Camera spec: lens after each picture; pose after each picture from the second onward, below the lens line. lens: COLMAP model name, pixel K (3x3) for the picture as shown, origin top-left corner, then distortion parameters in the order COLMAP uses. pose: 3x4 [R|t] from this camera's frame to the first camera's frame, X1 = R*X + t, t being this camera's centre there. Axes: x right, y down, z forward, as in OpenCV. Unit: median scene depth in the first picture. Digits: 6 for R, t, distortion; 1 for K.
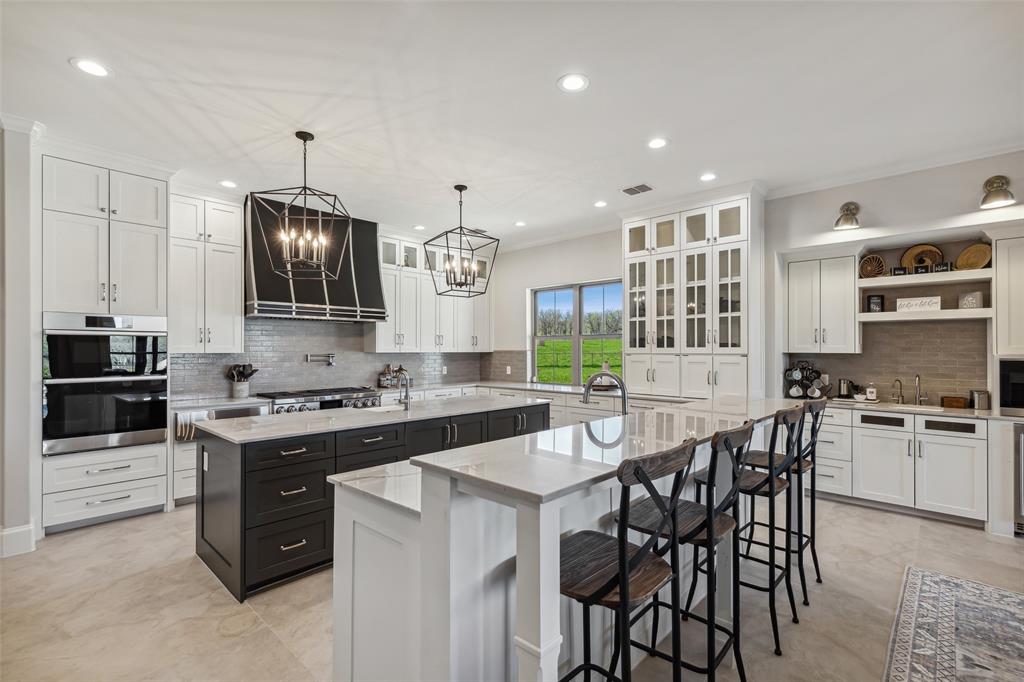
lens RADIAL K [[467.6, 0, 519.3], [0, 467.6, 346.9], [0, 0, 1]] dist [0.005623, 0.000026]
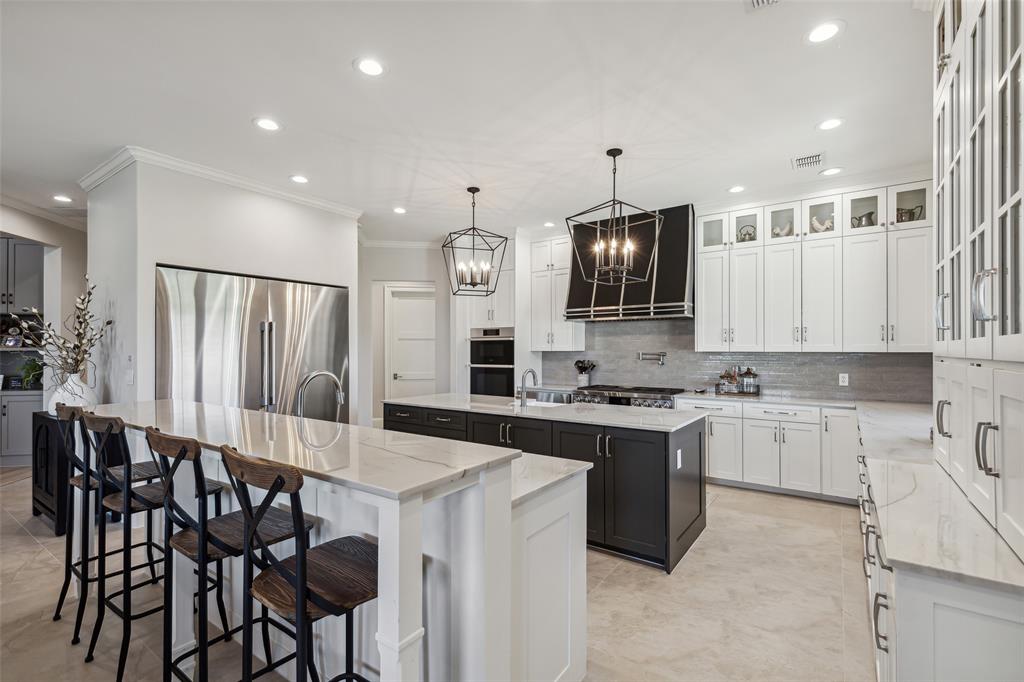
lens RADIAL K [[467.6, 0, 512.9], [0, 467.6, 345.4], [0, 0, 1]] dist [0.005623, 0.000026]
pose [[0.129110, -0.007933, -0.991599, 0.651674], [0.008404, 0.999941, -0.006905, 0.004684], [0.991595, -0.007442, 0.129169, 0.689553]]
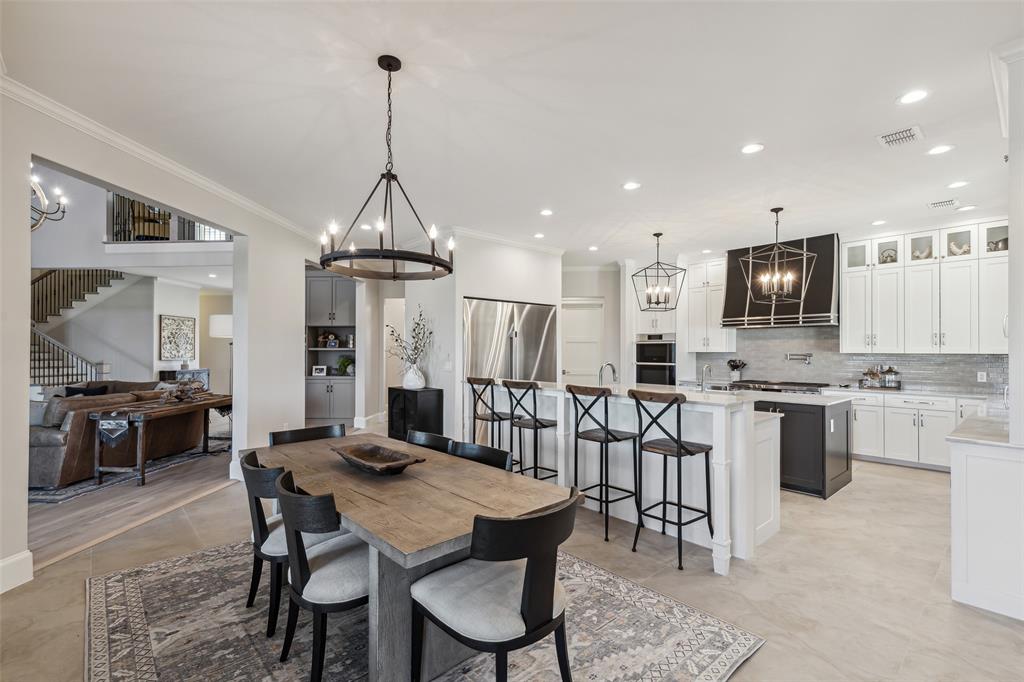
lens RADIAL K [[467.6, 0, 510.9], [0, 467.6, 345.2], [0, 0, 1]] dist [0.005623, 0.000026]
pose [[-0.094971, -0.011845, -0.995410, 1.053556], [0.004807, 0.999912, -0.012358, 0.004787], [0.995468, -0.005959, -0.094905, 0.439541]]
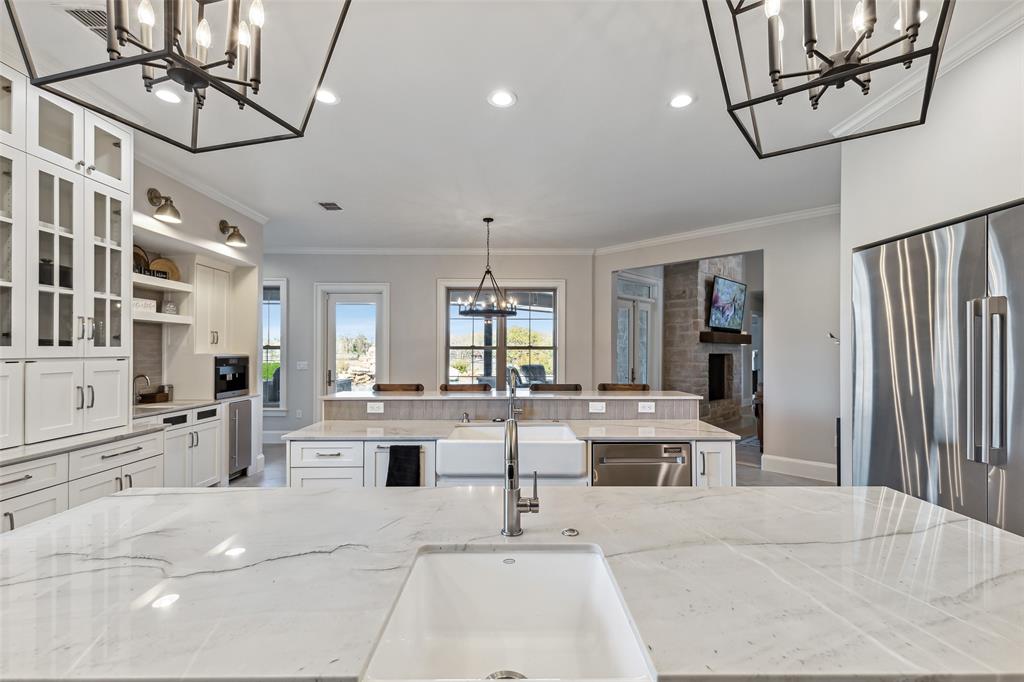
lens RADIAL K [[467.6, 0, 511.8], [0, 467.6, 347.6], [0, 0, 1]] dist [0.005623, 0.000026]
pose [[-0.679835, 0.001171, 0.733364, -0.397685], [-0.006363, 0.999952, -0.007495, 0.002991], [-0.733337, -0.009762, -0.679795, 1.006322]]
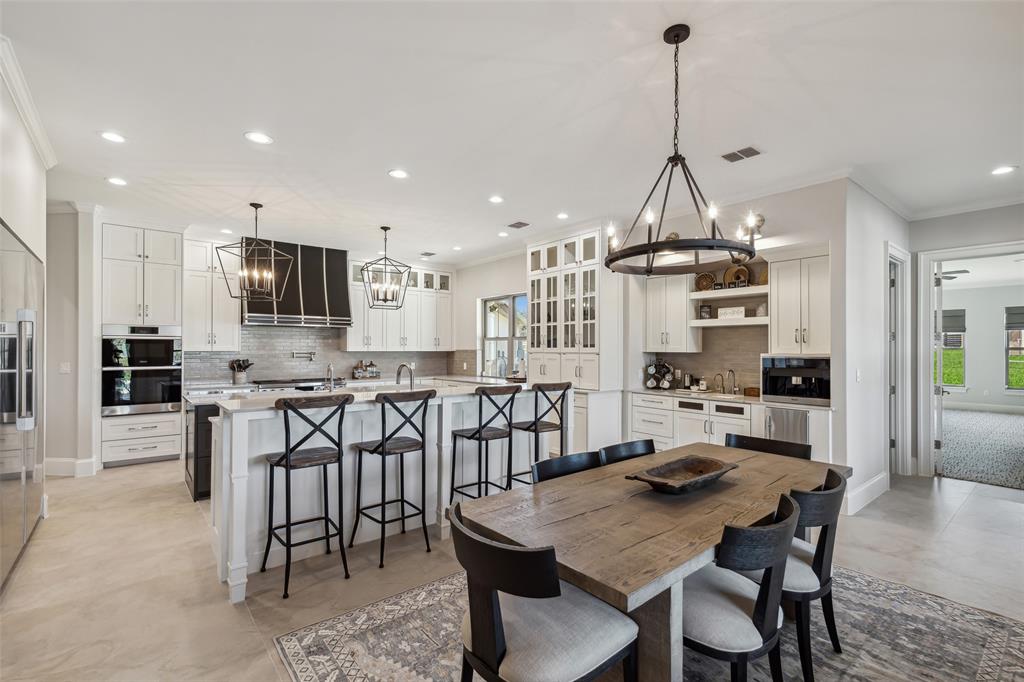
lens RADIAL K [[467.6, 0, 519.7], [0, 467.6, 346.2], [0, 0, 1]] dist [0.005623, 0.000026]
pose [[0.991792, 0.000787, -0.127863, 0.414905], [-0.000751, 1.000000, 0.000328, -0.002754], [0.127863, -0.000229, 0.991792, -0.272053]]
